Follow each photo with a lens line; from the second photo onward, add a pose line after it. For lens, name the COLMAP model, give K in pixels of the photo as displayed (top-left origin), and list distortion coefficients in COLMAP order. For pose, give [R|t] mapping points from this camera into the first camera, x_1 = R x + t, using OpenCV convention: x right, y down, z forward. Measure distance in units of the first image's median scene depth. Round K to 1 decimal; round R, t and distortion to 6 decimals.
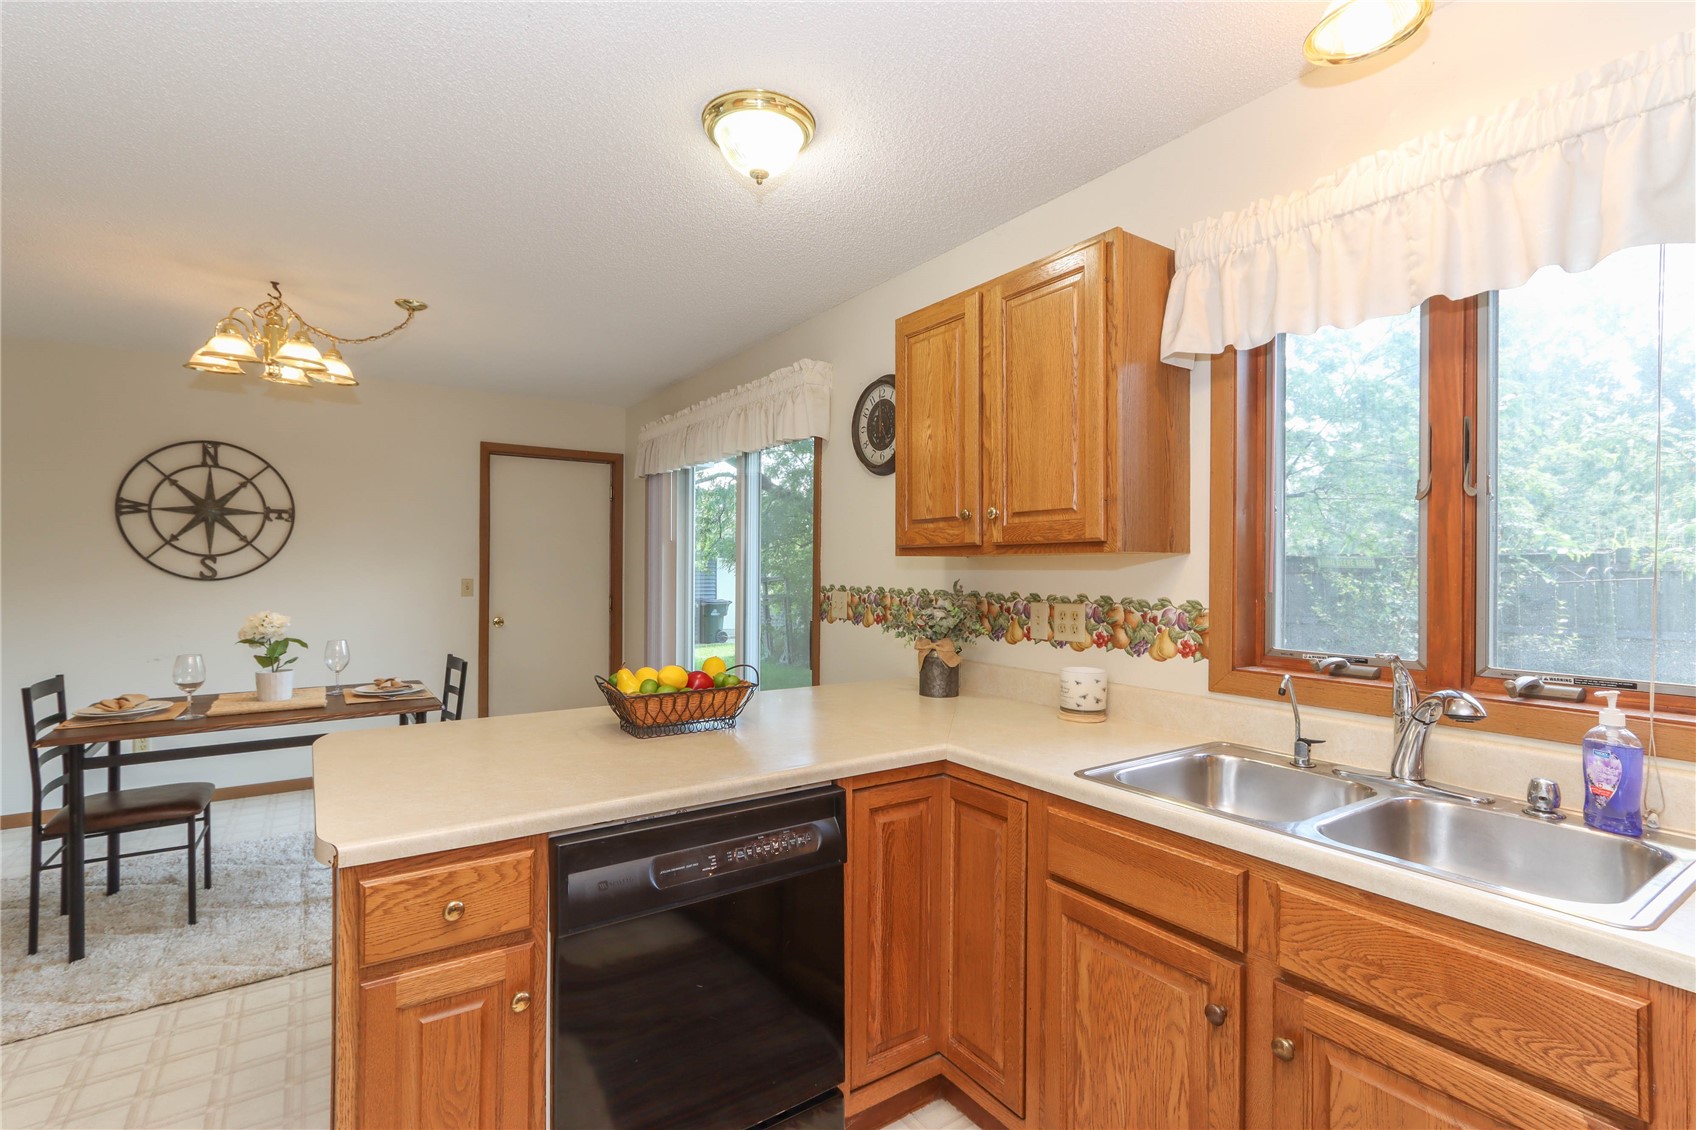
lens RADIAL K [[774.4, 0, 816.7], [0, 774.4, 568.7], [0, 0, 1]] dist [-0.000551, 0.004892]
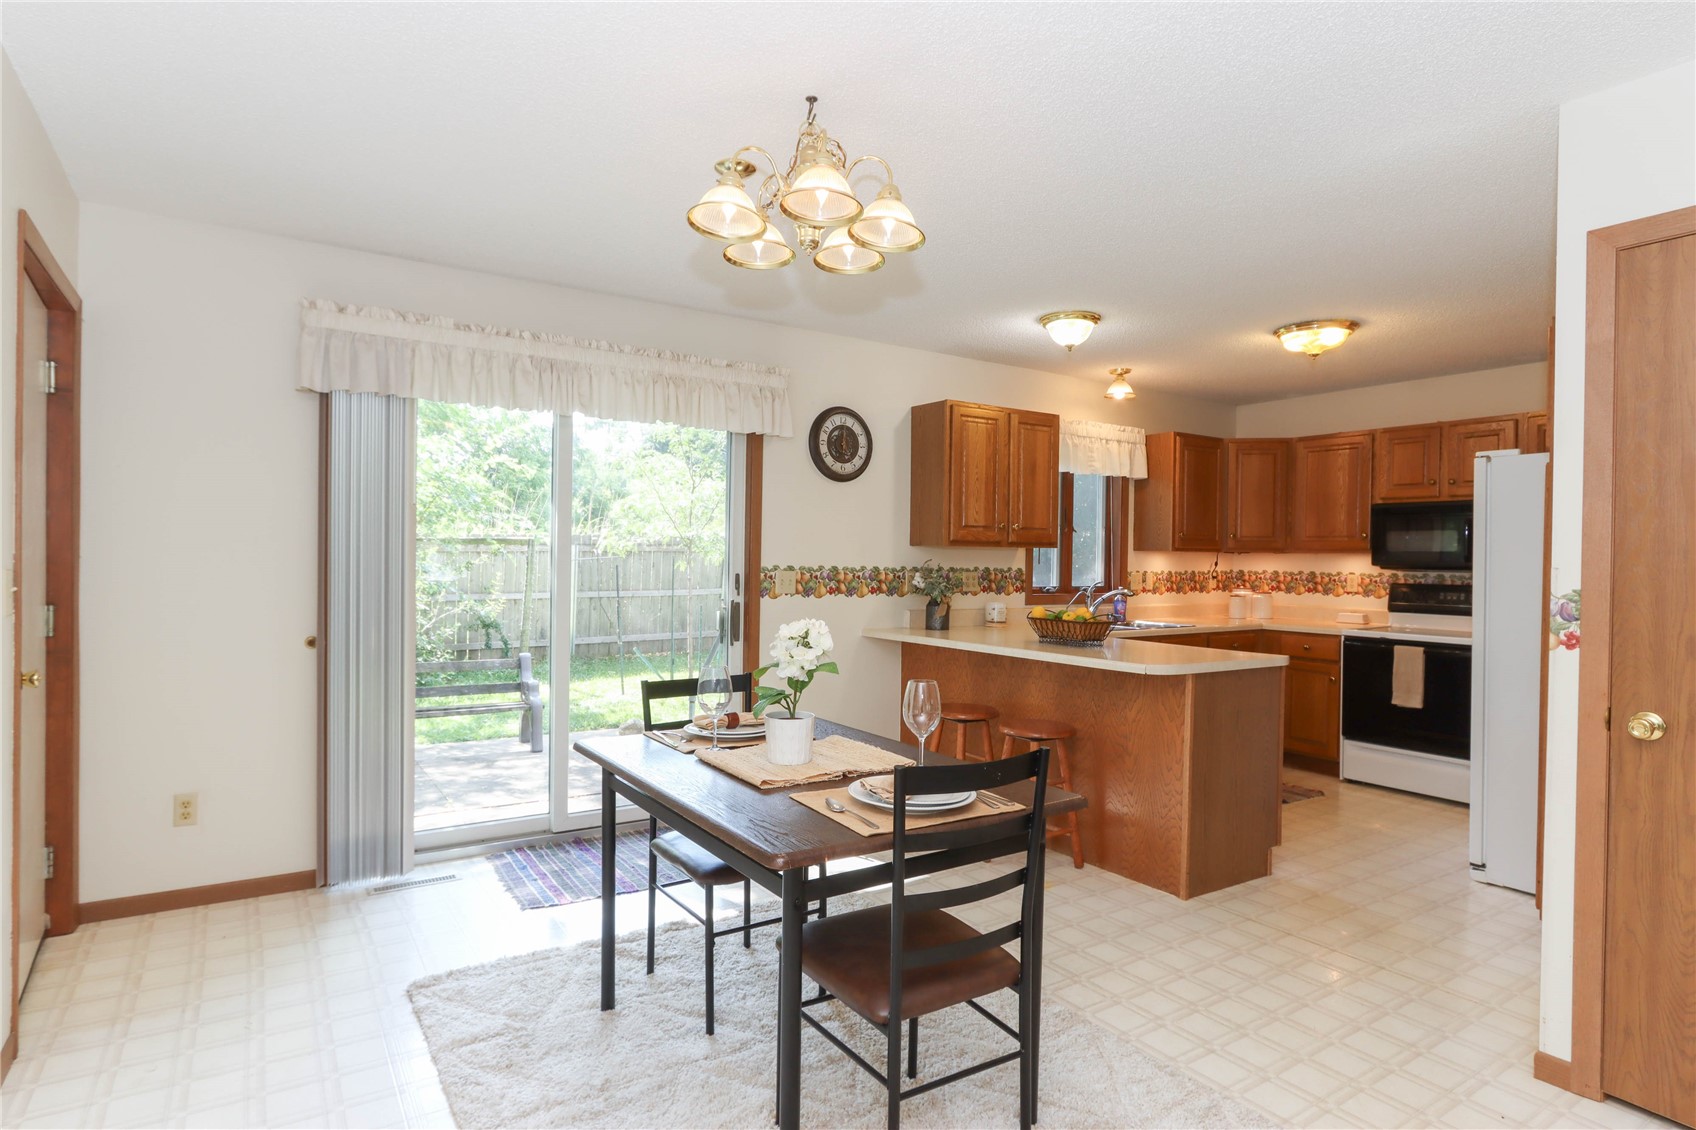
lens RADIAL K [[923.6, 0, 847.2], [0, 923.6, 571.0], [0, 0, 1]] dist [0.004853, 0.000827]
pose [[-0.003925, -0.019590, 0.999800, -1.998498], [-0.011584, 0.999742, 0.019543, 0.001350], [-0.999925, -0.011505, -0.004151, 1.323704]]
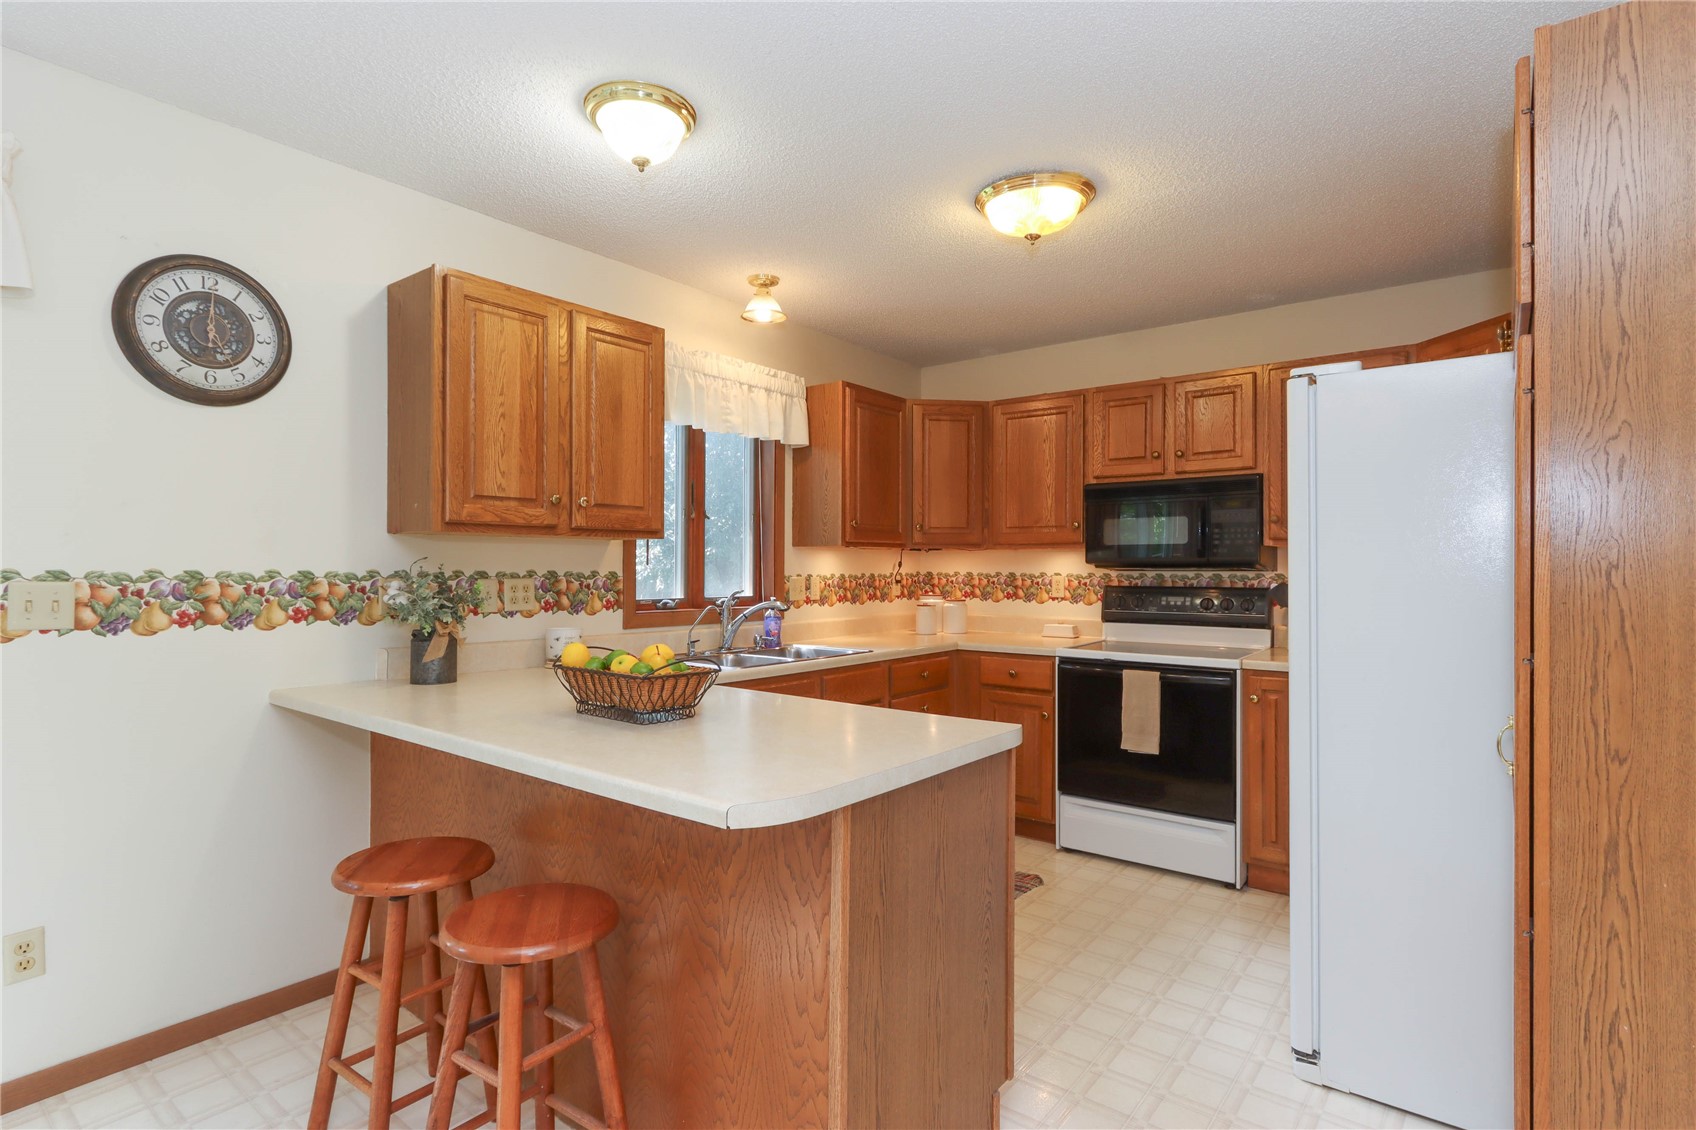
lens RADIAL K [[849.9, 0, 848.0], [0, 849.9, 565.0], [0, 0, 1]] dist [0.001057, 0.000245]
pose [[-0.313076, -0.002582, 0.949725, -1.055840], [-0.003759, 0.999992, 0.001480, 0.021086], [-0.949721, -0.003107, -0.313083, 0.933423]]
